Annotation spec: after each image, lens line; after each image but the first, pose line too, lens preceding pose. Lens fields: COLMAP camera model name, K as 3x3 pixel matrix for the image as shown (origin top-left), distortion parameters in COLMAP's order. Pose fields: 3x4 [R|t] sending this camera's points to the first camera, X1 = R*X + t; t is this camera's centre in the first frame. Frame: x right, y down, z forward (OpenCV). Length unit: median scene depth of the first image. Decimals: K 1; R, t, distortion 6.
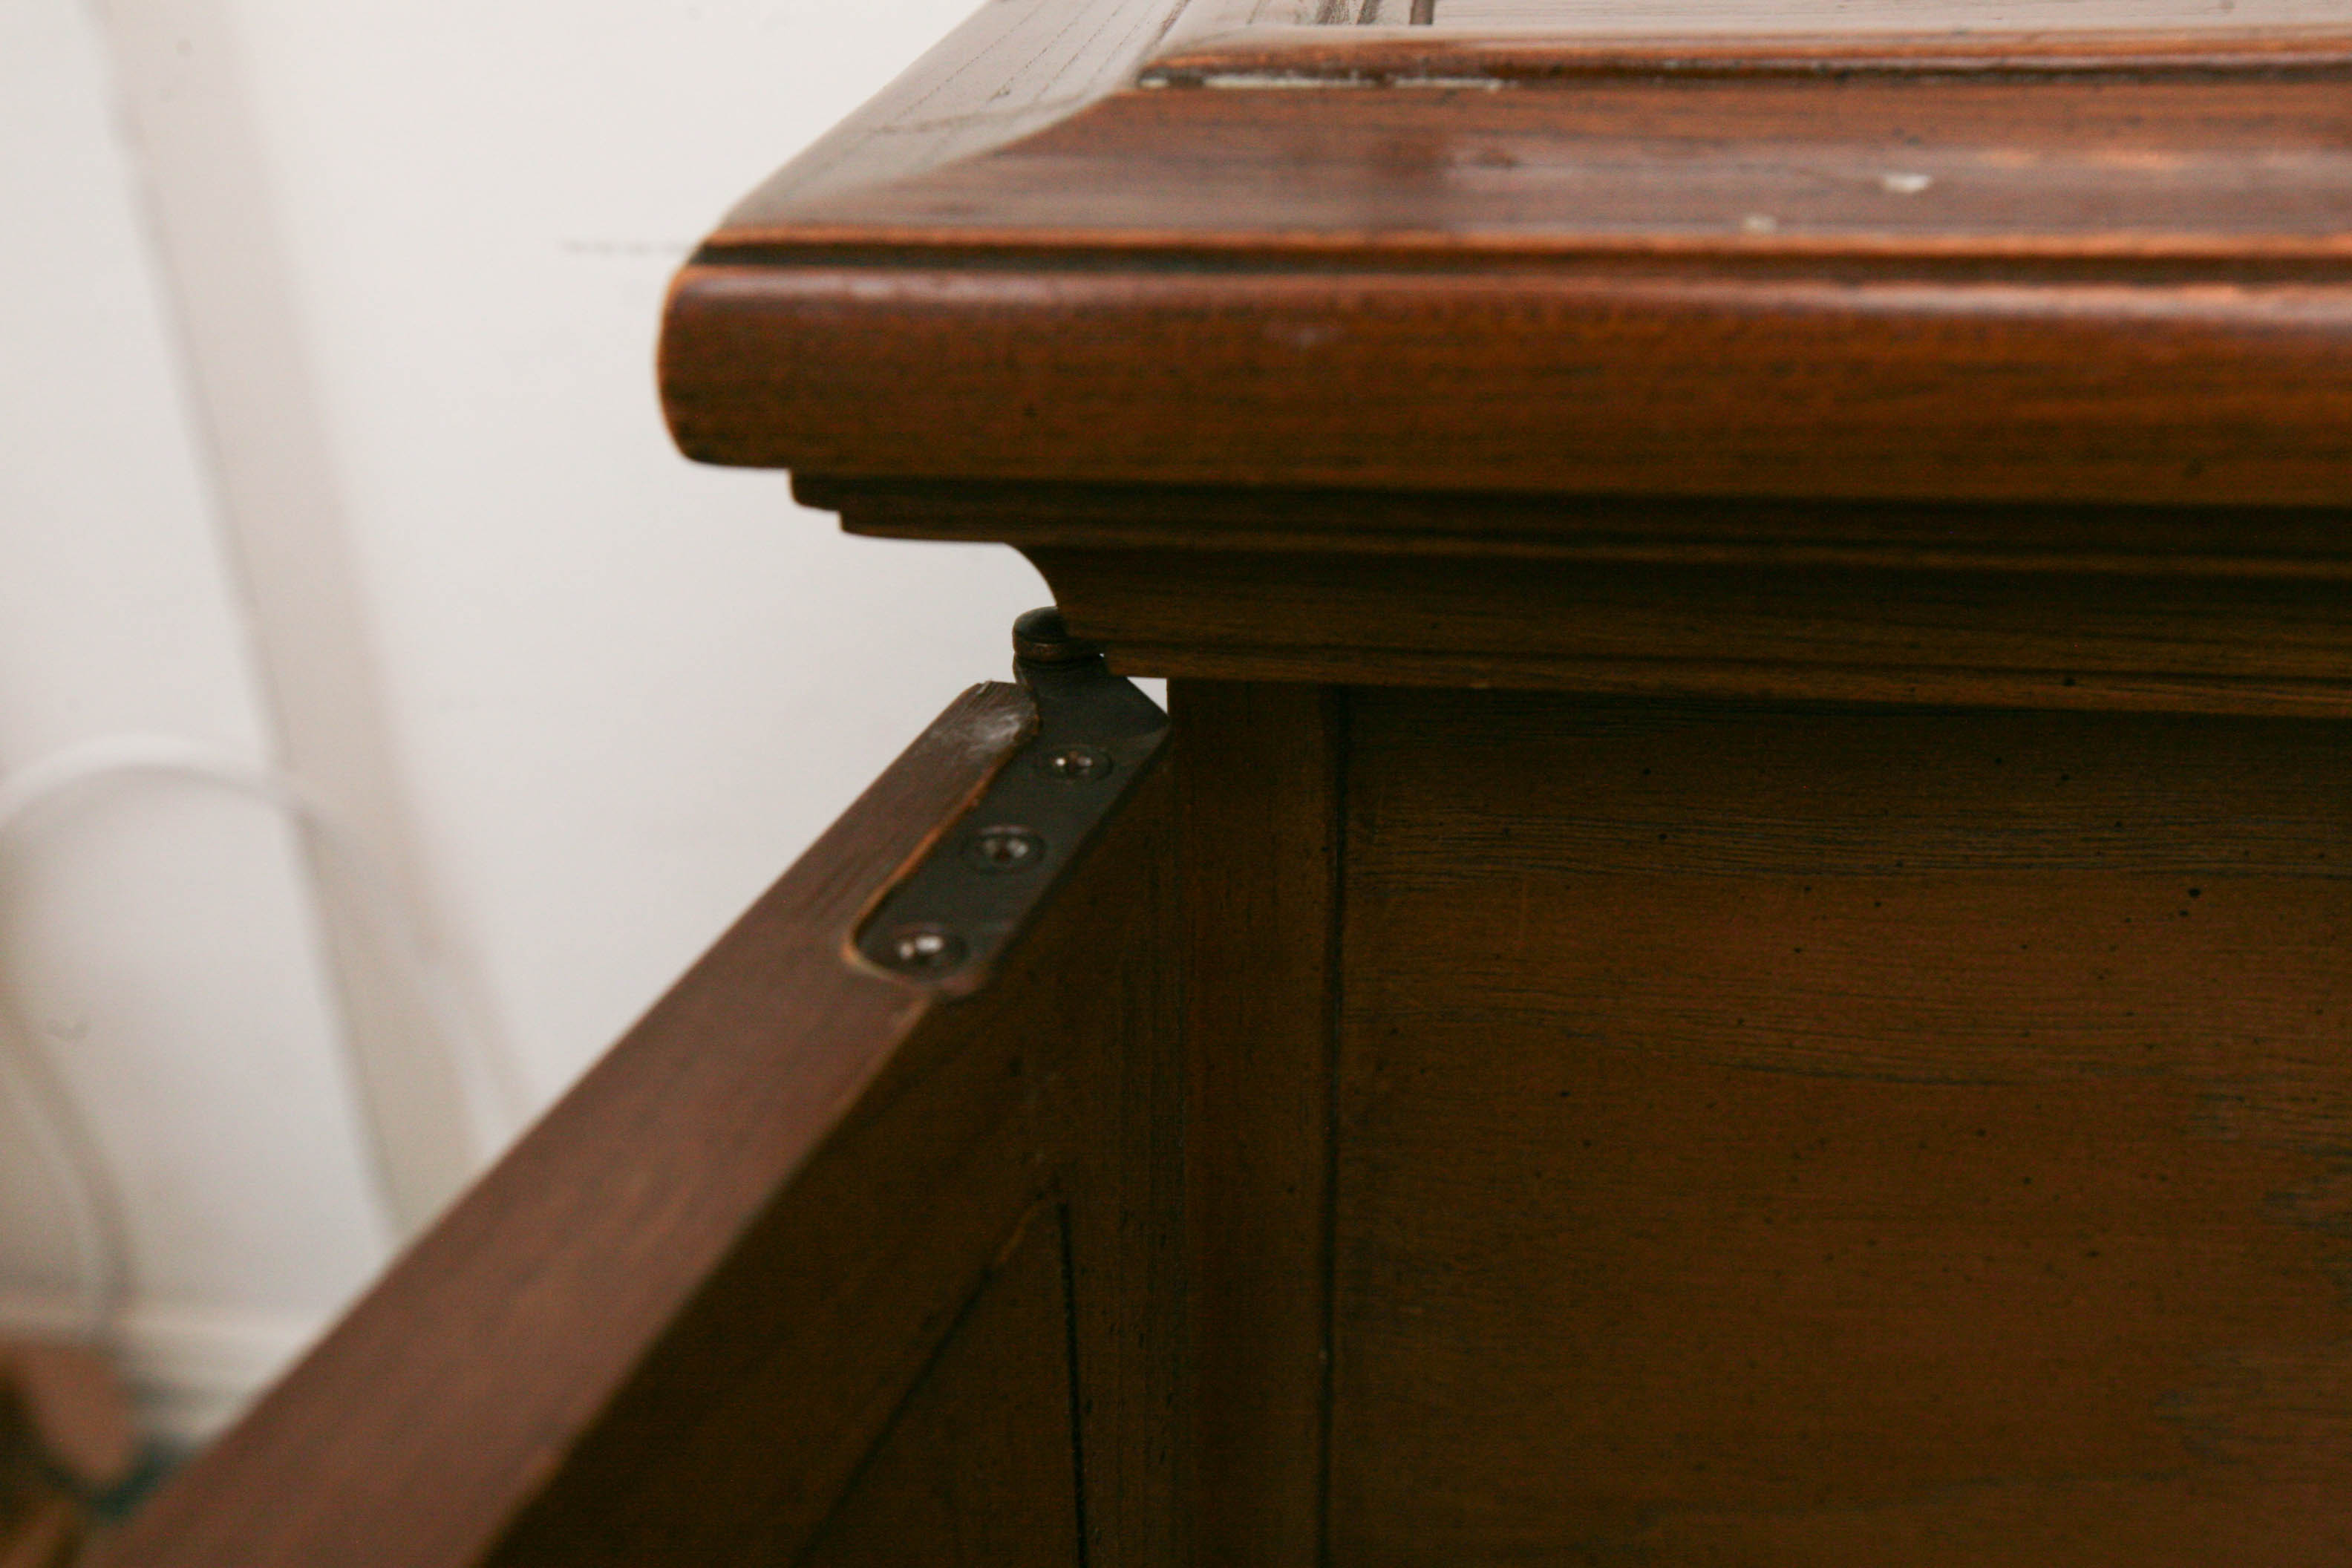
lens RADIAL K [[2321.1, 0, 1176.0], [0, 2321.1, 784.0], [0, 0, 1]] dist [-0.005680, -0.017208]
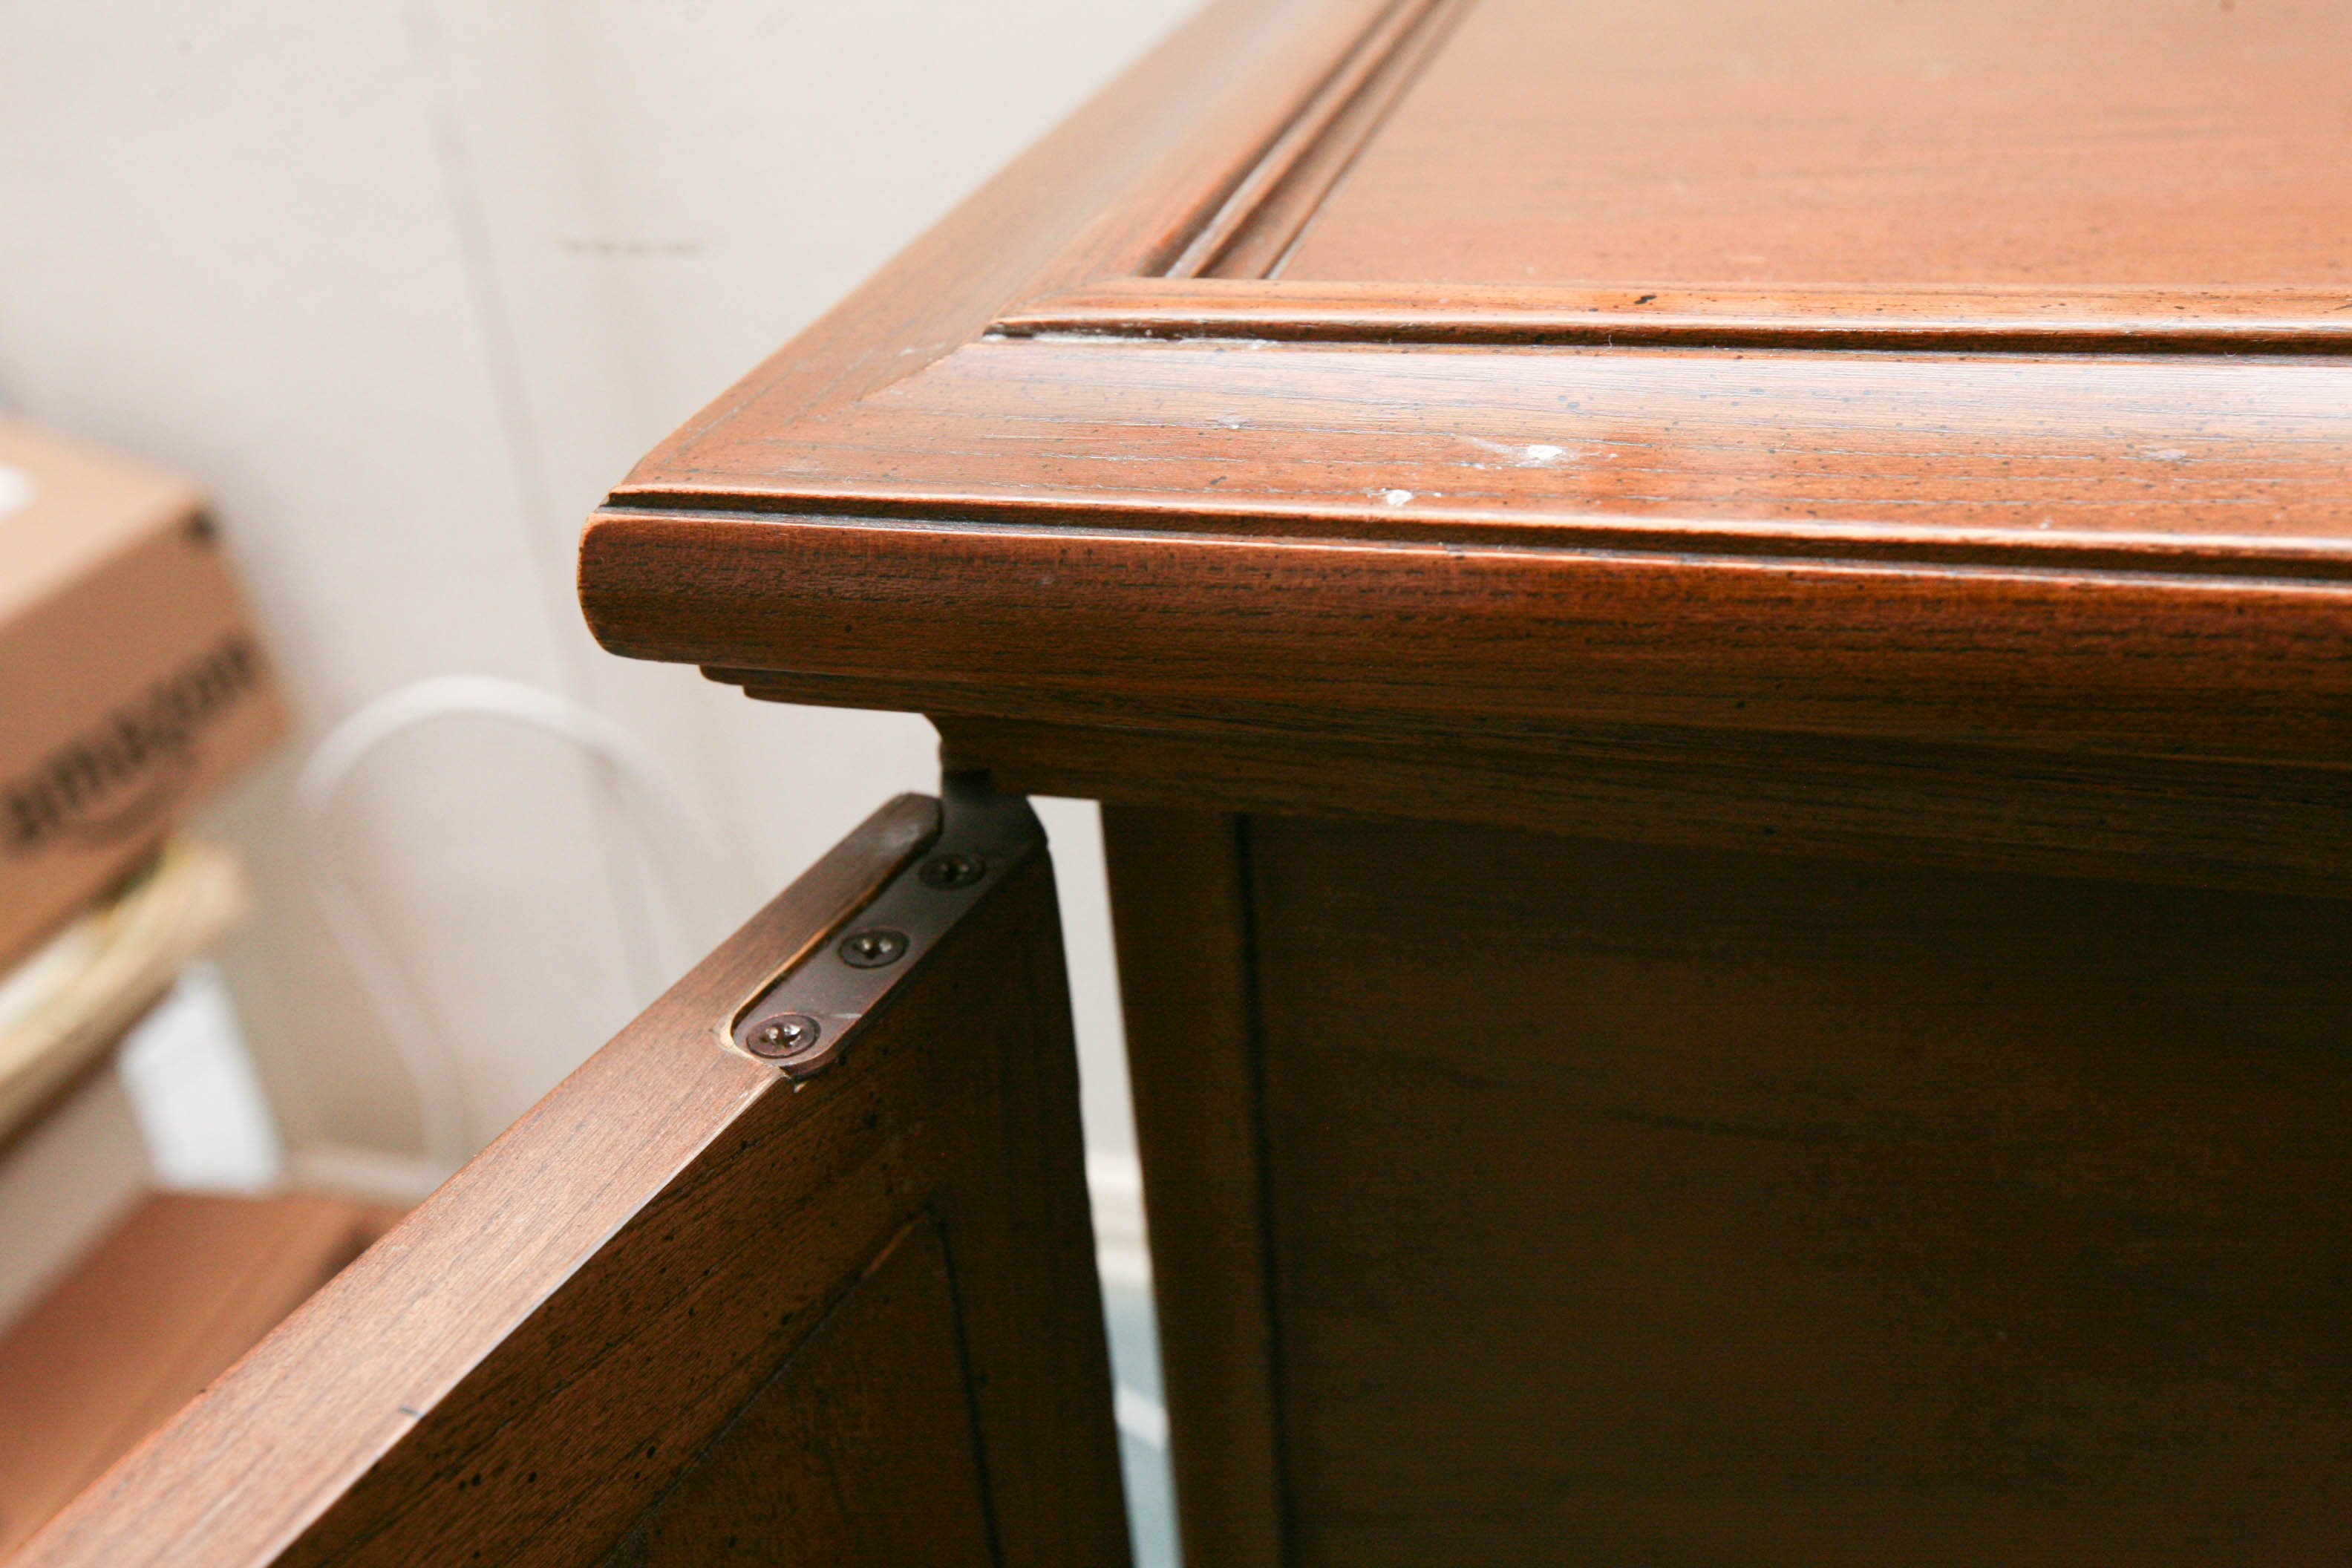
lens RADIAL K [[2293.2, 0, 1176.0], [0, 2293.2, 784.0], [0, 0, 1]] dist [0.012060, 0.016180]
pose [[0.987500, 0.024863, -0.155649, 0.286553], [-0.017798, 0.998754, 0.046622, -0.124440], [0.156614, -0.043269, 0.986712, -0.206675]]
